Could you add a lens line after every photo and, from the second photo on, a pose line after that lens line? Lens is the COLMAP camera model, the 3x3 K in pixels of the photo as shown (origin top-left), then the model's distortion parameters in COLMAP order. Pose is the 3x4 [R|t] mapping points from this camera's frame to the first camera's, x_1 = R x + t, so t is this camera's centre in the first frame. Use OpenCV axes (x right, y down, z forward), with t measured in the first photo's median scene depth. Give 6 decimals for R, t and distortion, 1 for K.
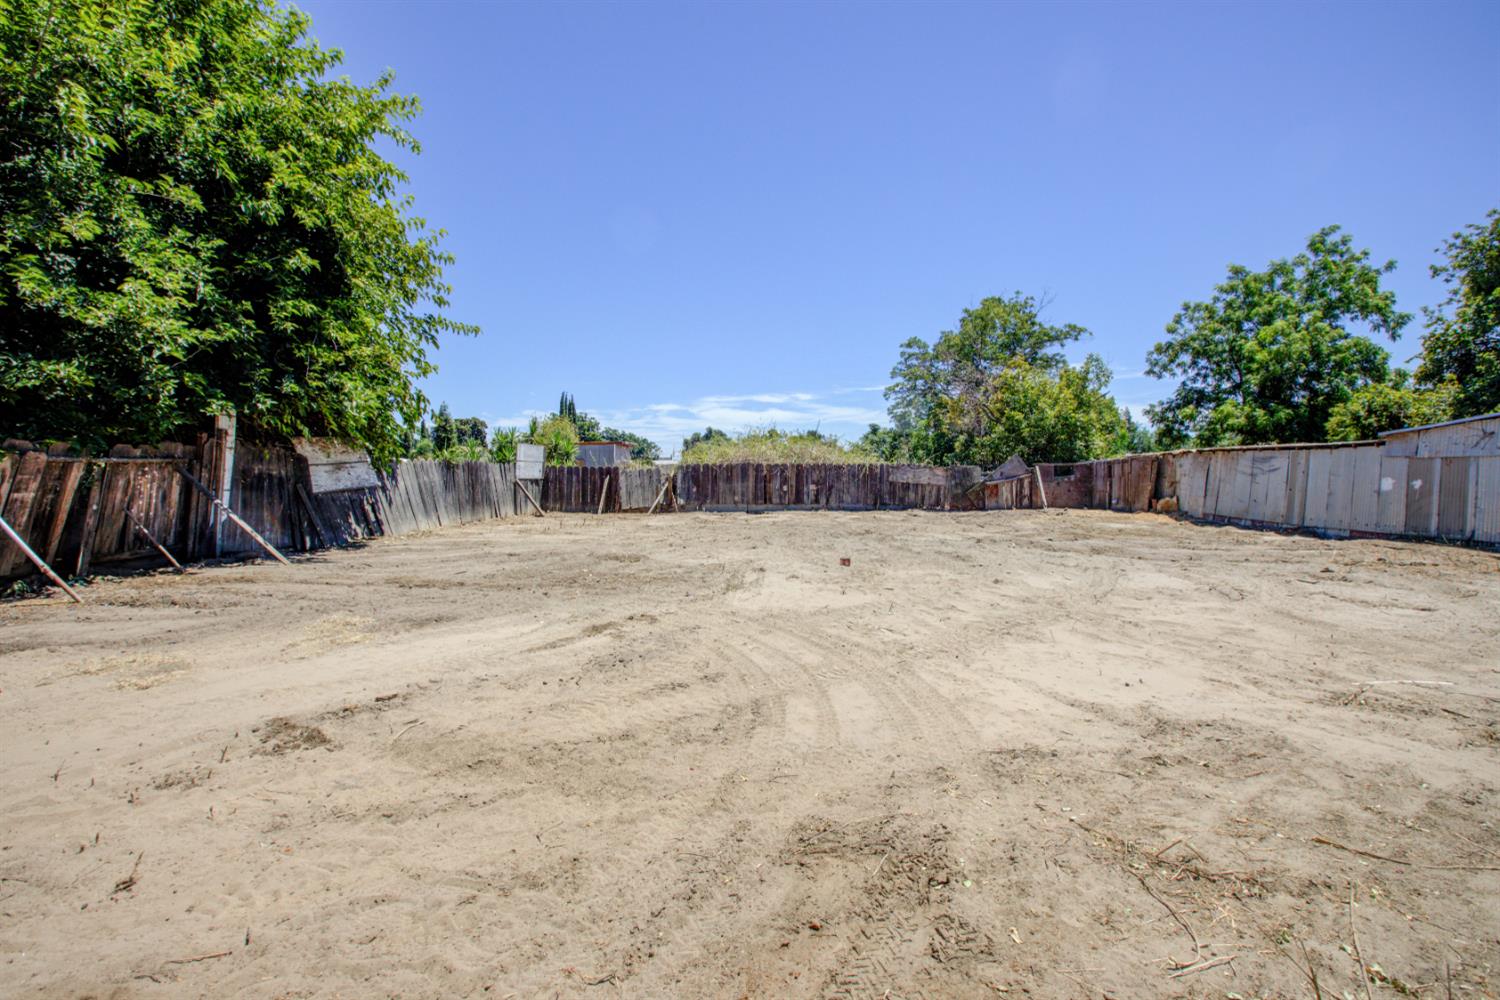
lens RADIAL K [[690.7, 0, 747.5], [0, 690.7, 497.3], [0, 0, 1]] dist [-0.000532, 0.000244]
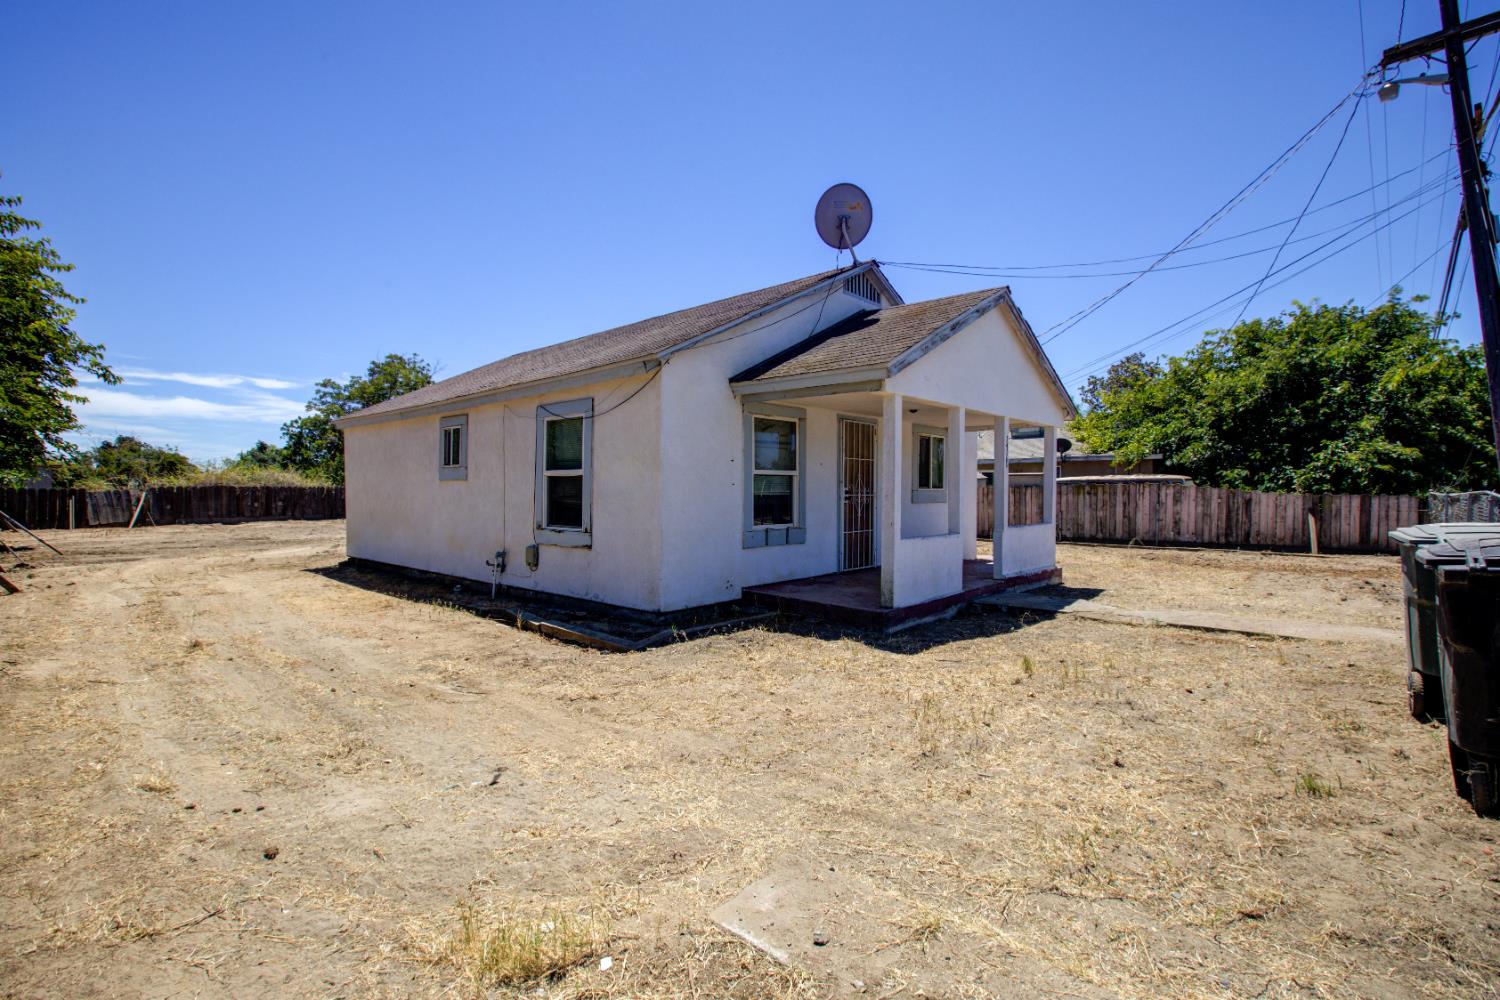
lens RADIAL K [[690.7, 0, 747.5], [0, 690.7, 497.3], [0, 0, 1]] dist [-0.000532, 0.000244]
pose [[0.660675, -0.009481, 0.750612, -0.319666], [0.025985, 0.999610, -0.010245, 0.010927], [-0.750222, 0.026274, 0.660663, -0.597759]]
